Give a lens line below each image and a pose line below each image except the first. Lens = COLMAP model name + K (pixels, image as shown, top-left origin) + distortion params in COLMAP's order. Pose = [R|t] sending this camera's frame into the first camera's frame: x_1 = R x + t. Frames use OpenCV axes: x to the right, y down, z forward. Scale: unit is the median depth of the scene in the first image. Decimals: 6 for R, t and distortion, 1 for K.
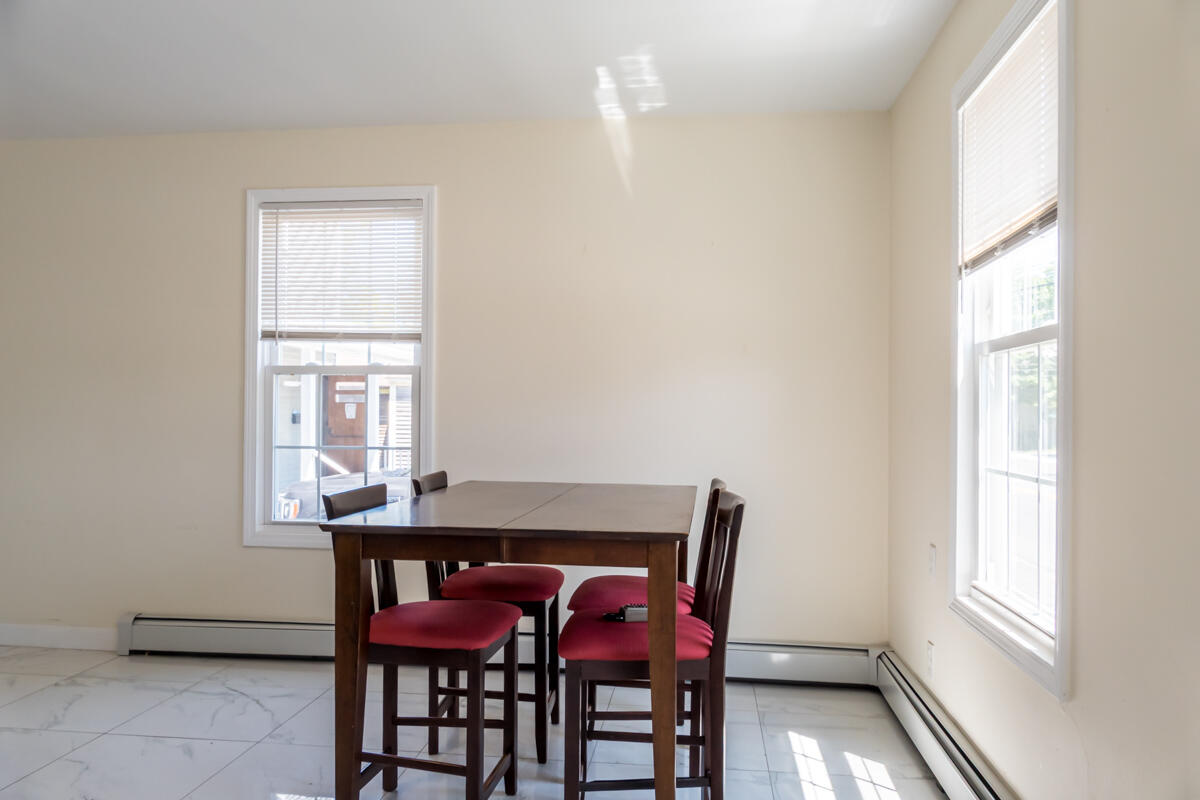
lens RADIAL K [[891.6, 0, 572.4], [0, 891.6, 389.2], [0, 0, 1]] dist [-0.006805, -0.000675]
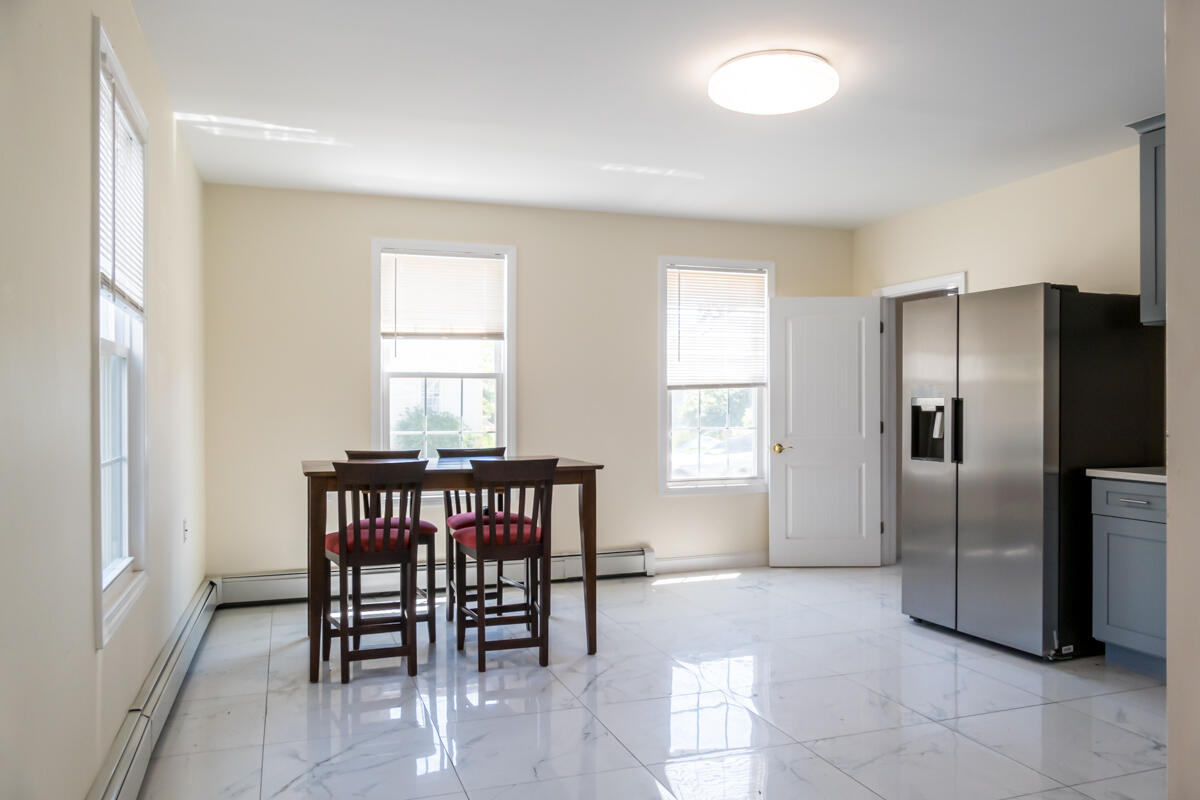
lens RADIAL K [[892.1, 0, 598.6], [0, 892.1, 403.1], [0, 0, 1]] dist [-0.006454, -0.000331]
pose [[-0.474830, -0.012014, 0.879996, -1.036393], [-0.032832, 0.999453, -0.004070, 0.009054], [-0.879465, -0.030824, -0.474964, 1.013259]]
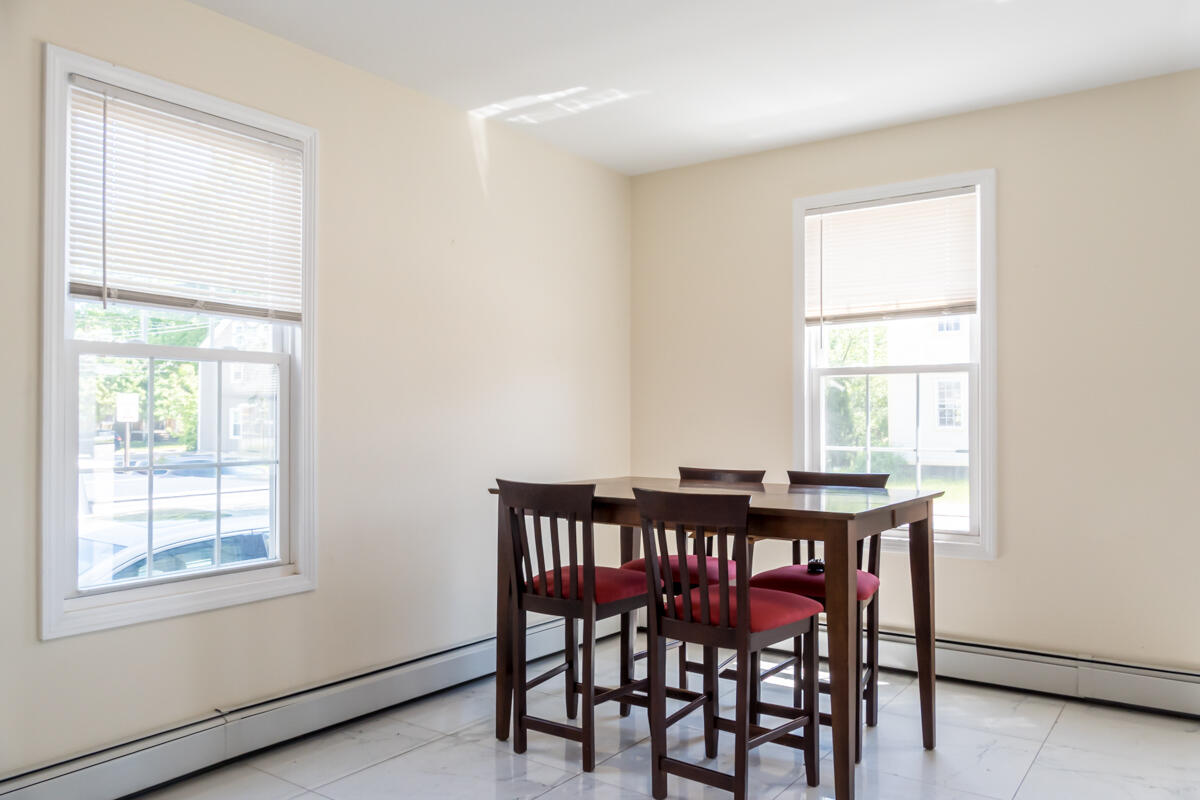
lens RADIAL K [[891.6, 0, 572.4], [0, 891.6, 389.2], [0, 0, 1]] dist [-0.006805, -0.000675]
pose [[0.468044, 0.015362, 0.883571, -0.747510], [-0.022778, 0.999726, -0.005315, 0.003131], [-0.883411, -0.017639, 0.468266, 0.419840]]
